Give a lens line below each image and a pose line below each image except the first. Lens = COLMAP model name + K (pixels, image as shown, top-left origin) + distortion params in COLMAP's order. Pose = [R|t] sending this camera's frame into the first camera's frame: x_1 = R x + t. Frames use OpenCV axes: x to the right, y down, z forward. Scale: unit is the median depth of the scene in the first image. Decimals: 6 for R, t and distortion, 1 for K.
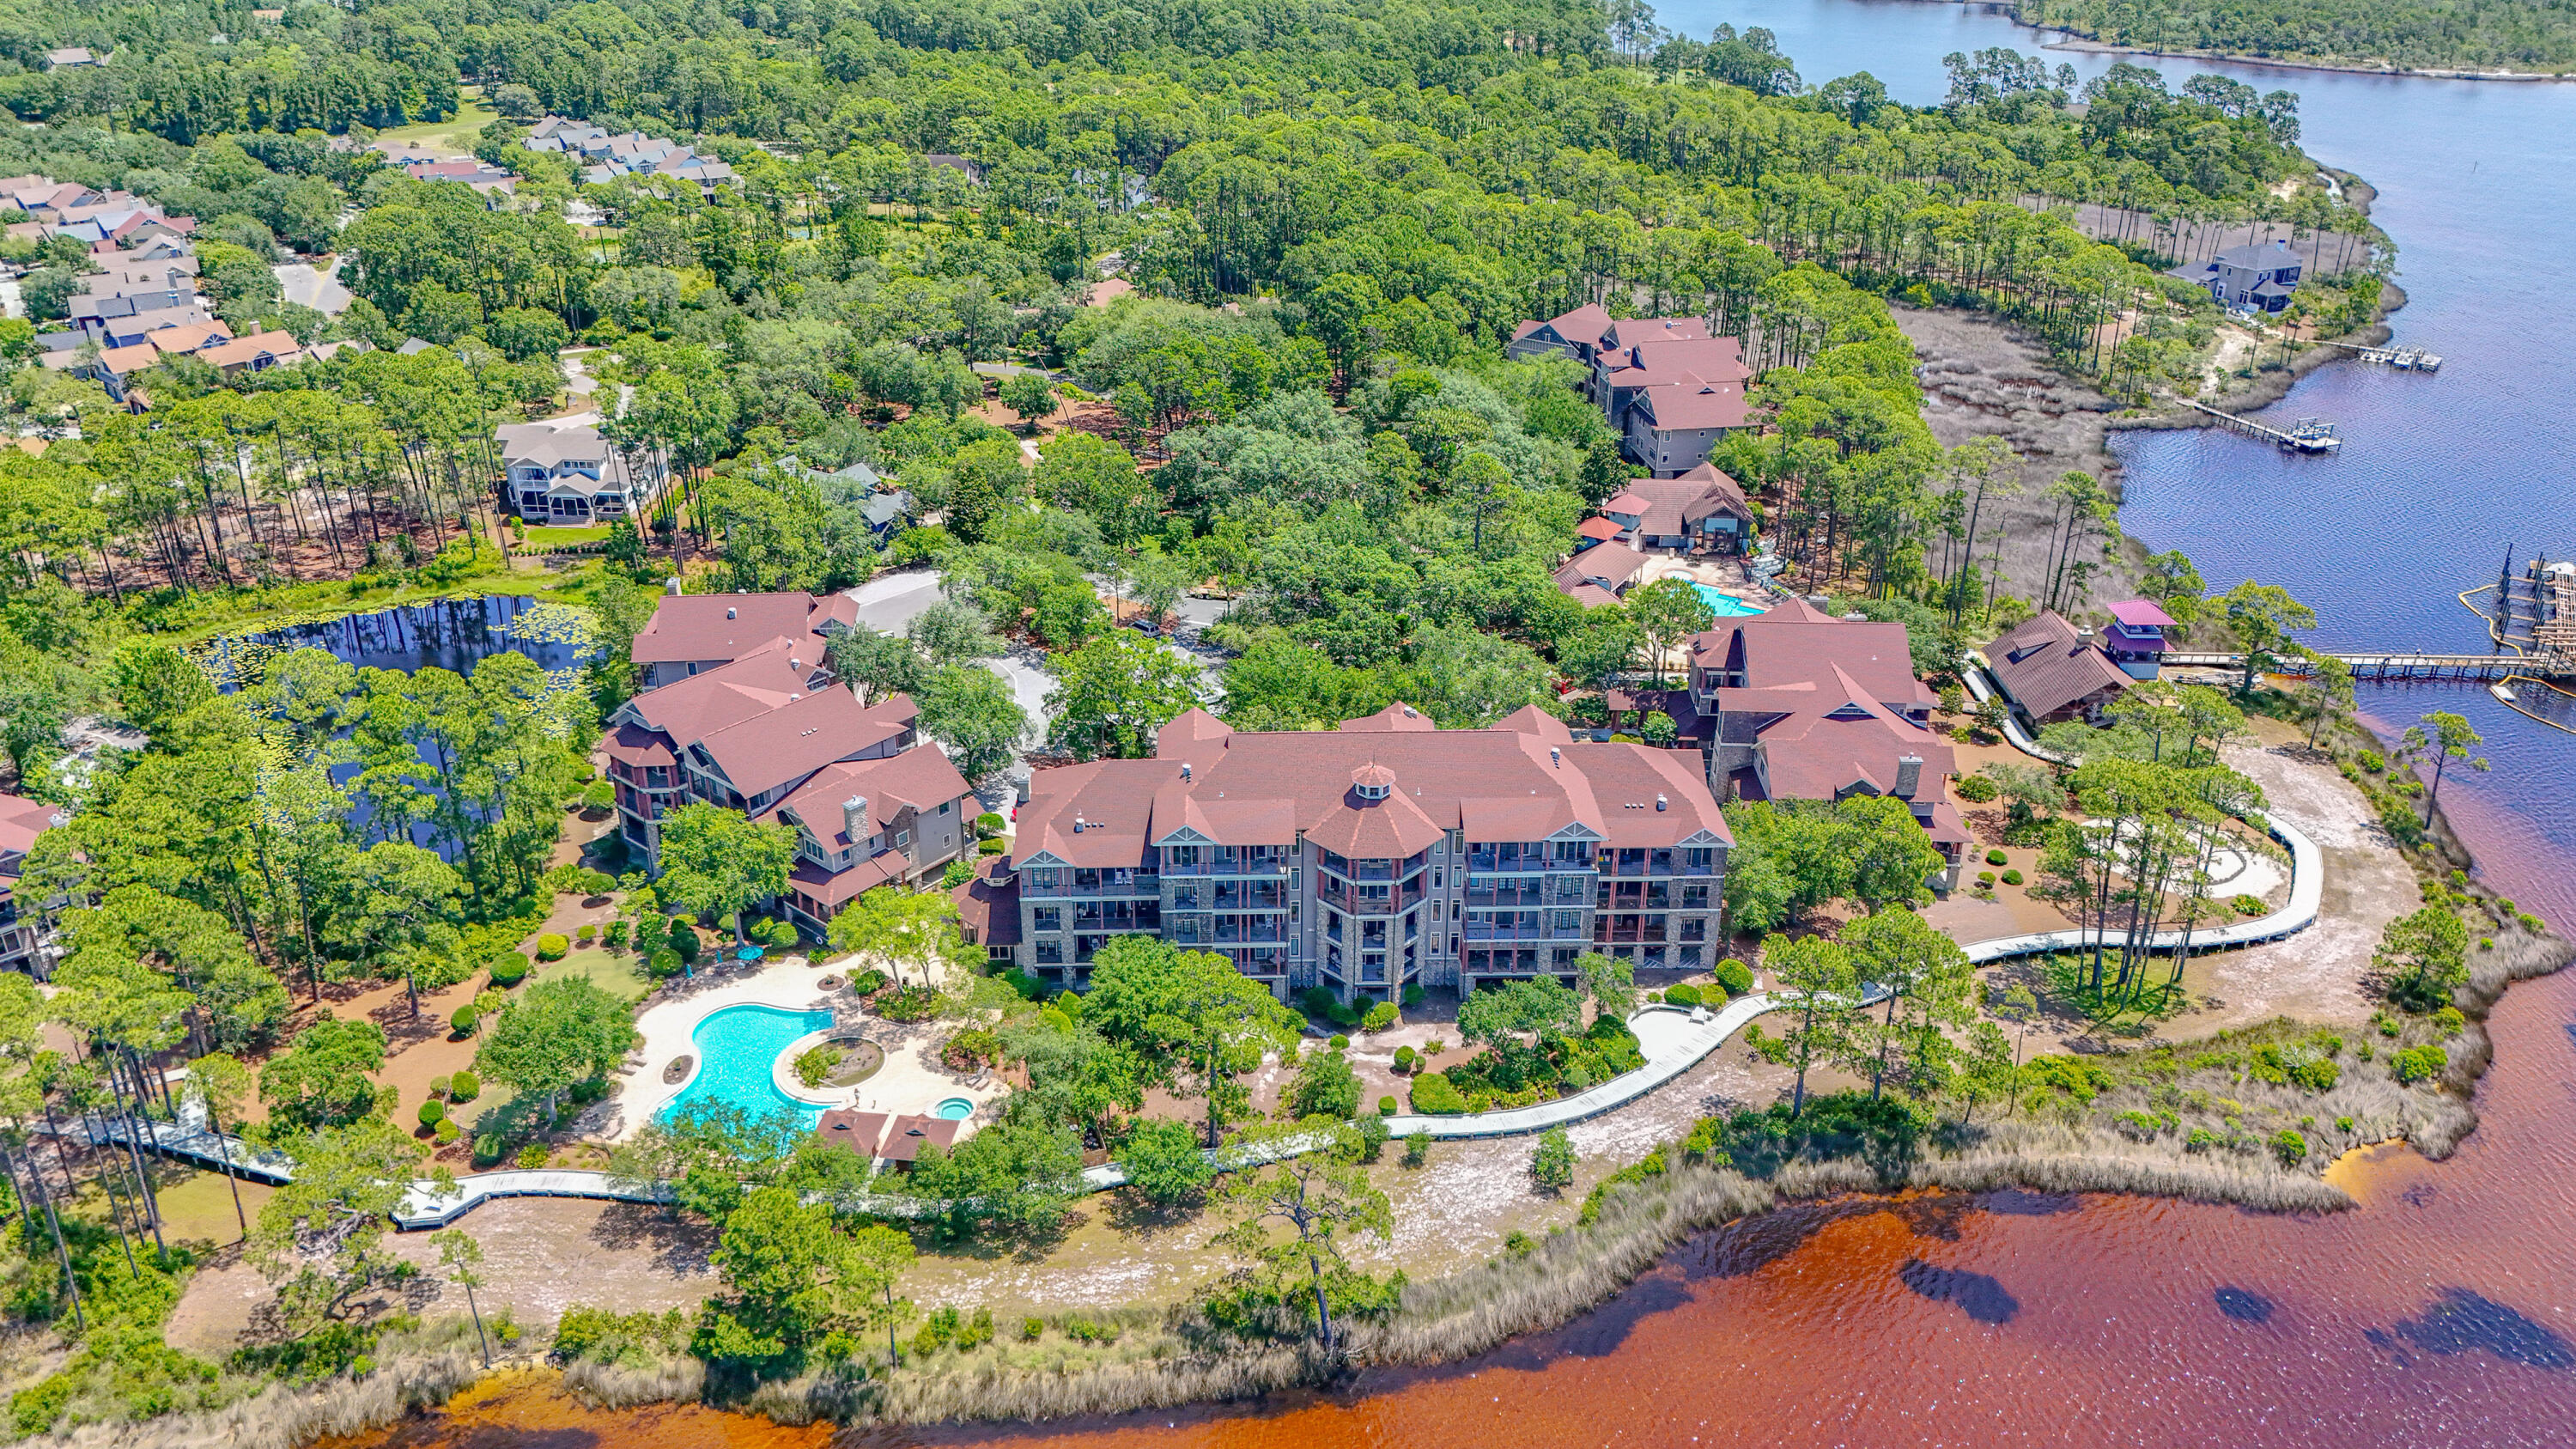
lens RADIAL K [[1884.0, 0, 1283.5], [0, 1884.0, 707.6], [0, 0, 1]] dist [0.061004, -0.047290]
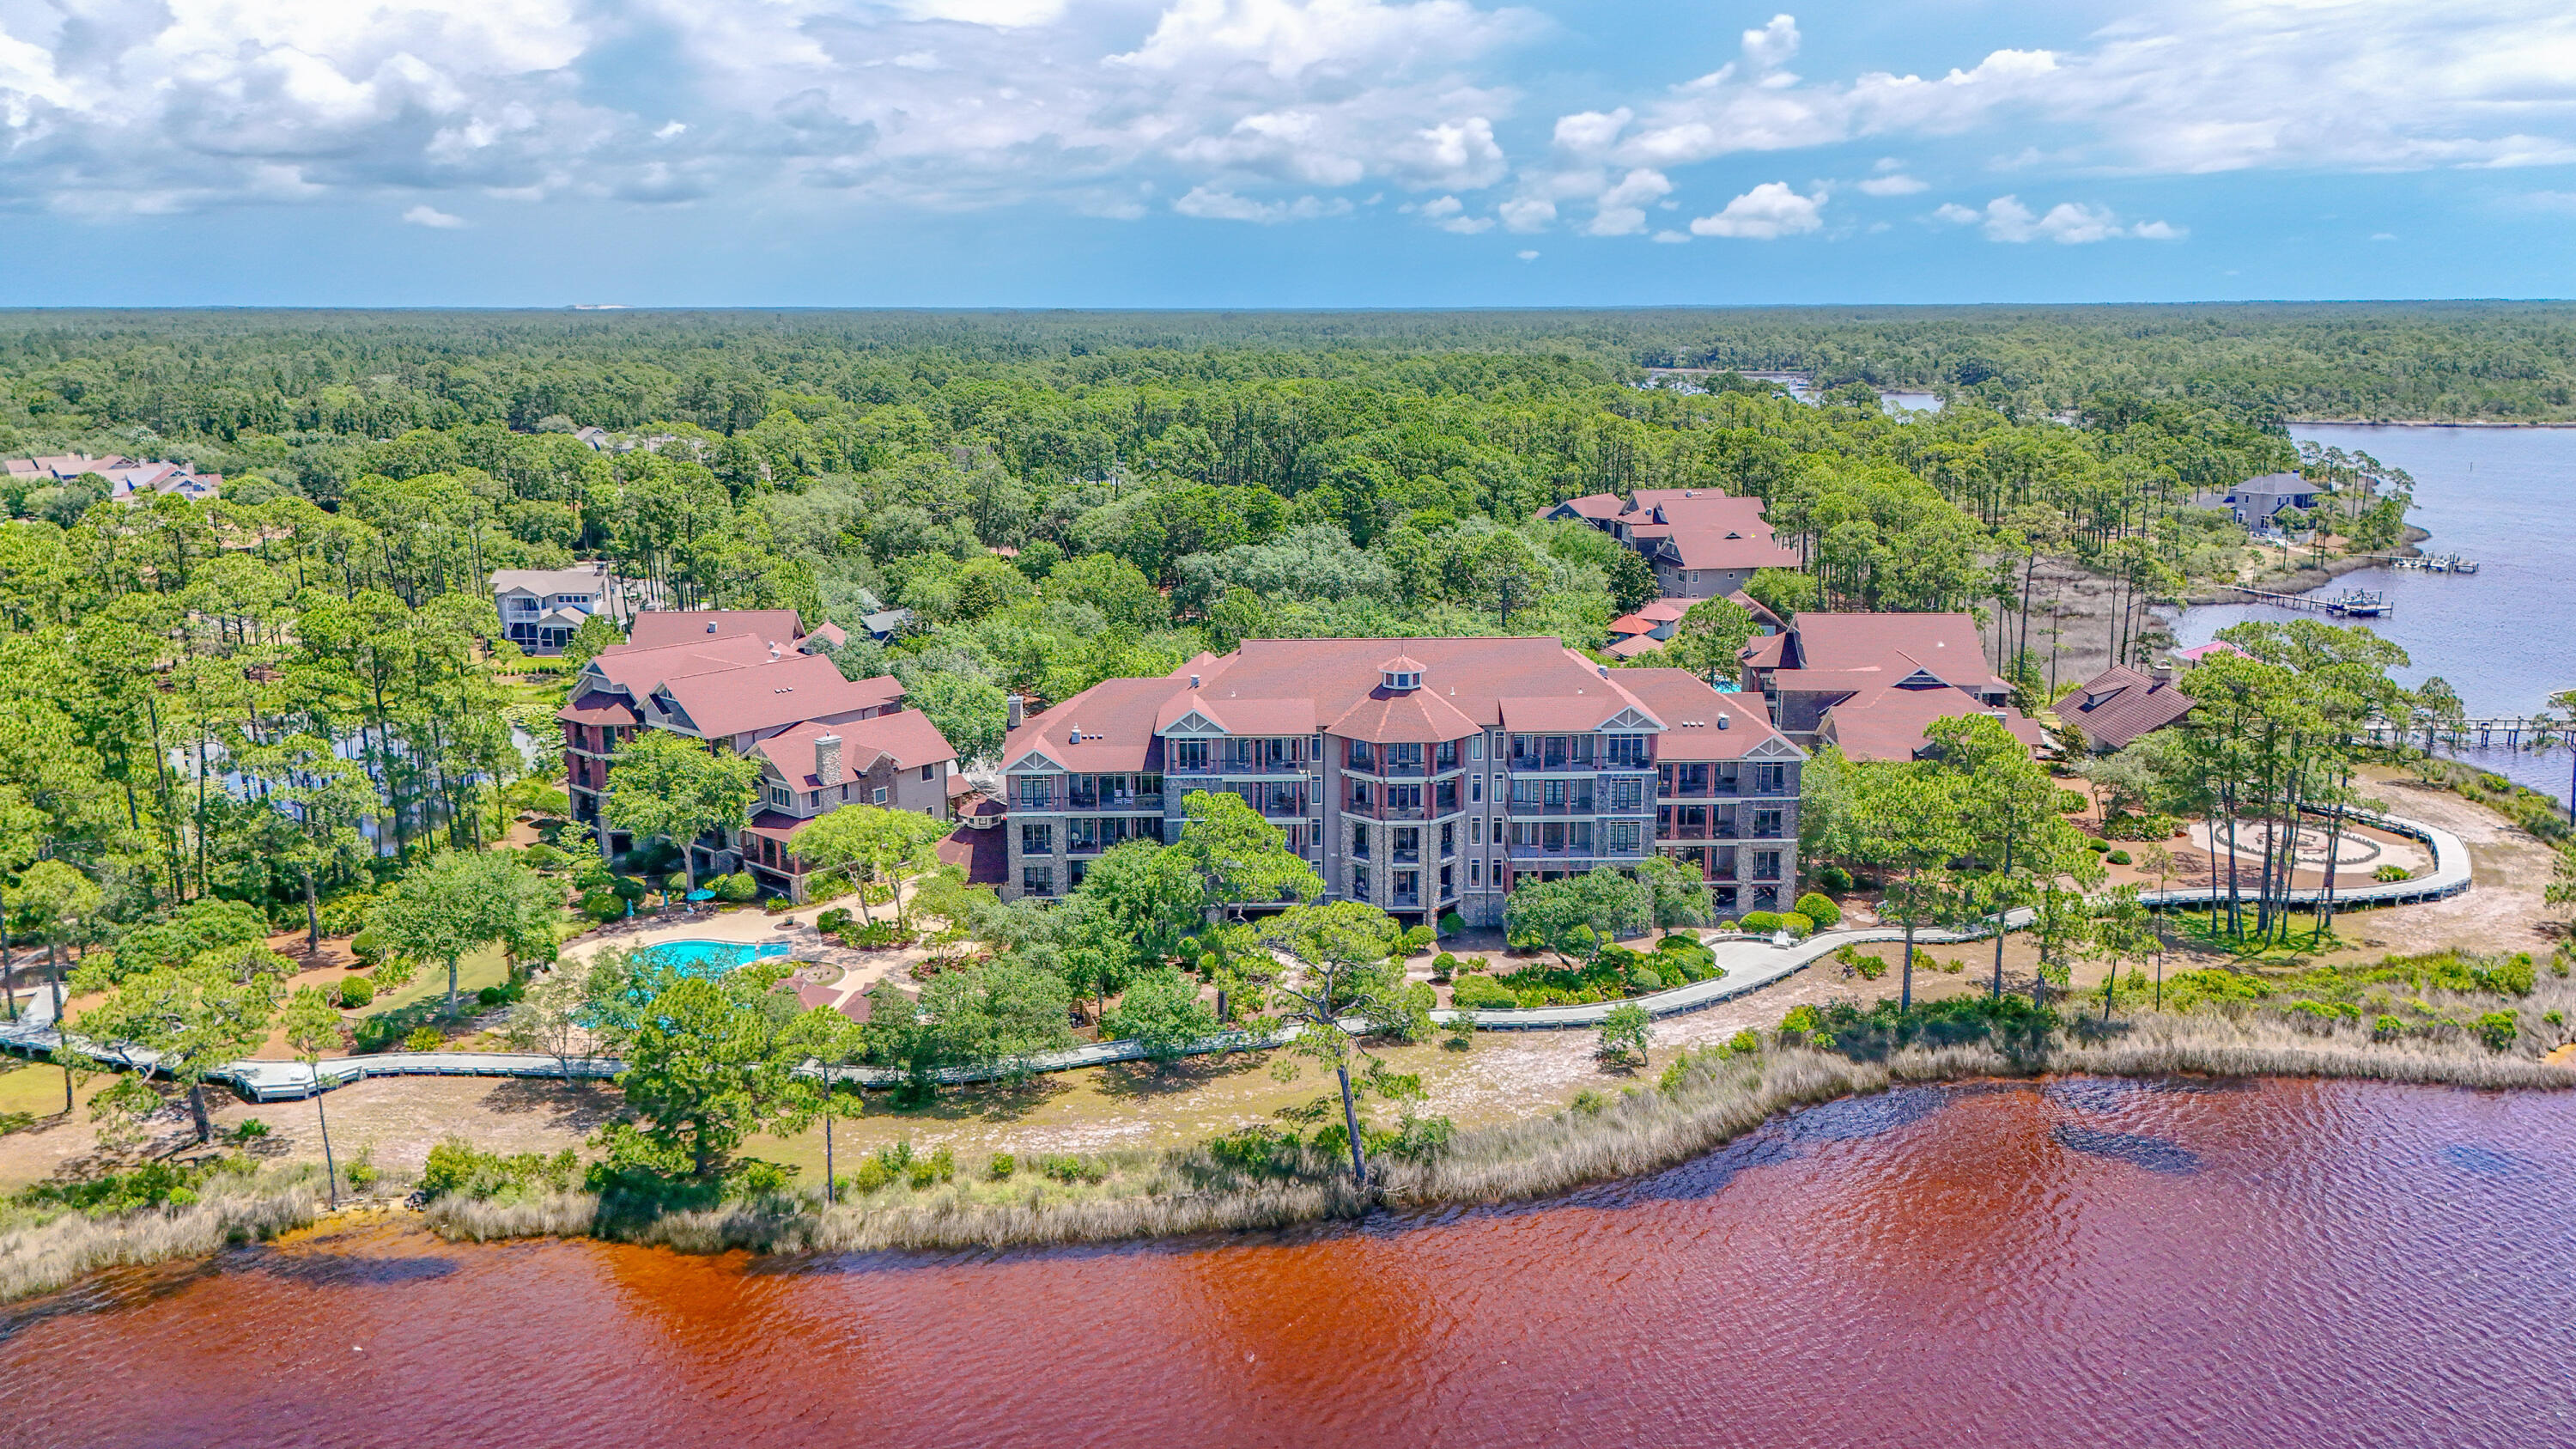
lens RADIAL K [[1884.0, 0, 1283.5], [0, 1884.0, 712.2], [0, 0, 1]] dist [0.061004, -0.047290]
pose [[0.999951, -0.005999, -0.007865, -0.002086], [0.004001, 0.972462, -0.233027, 0.273373], [0.009047, 0.232984, 0.972439, 0.131294]]
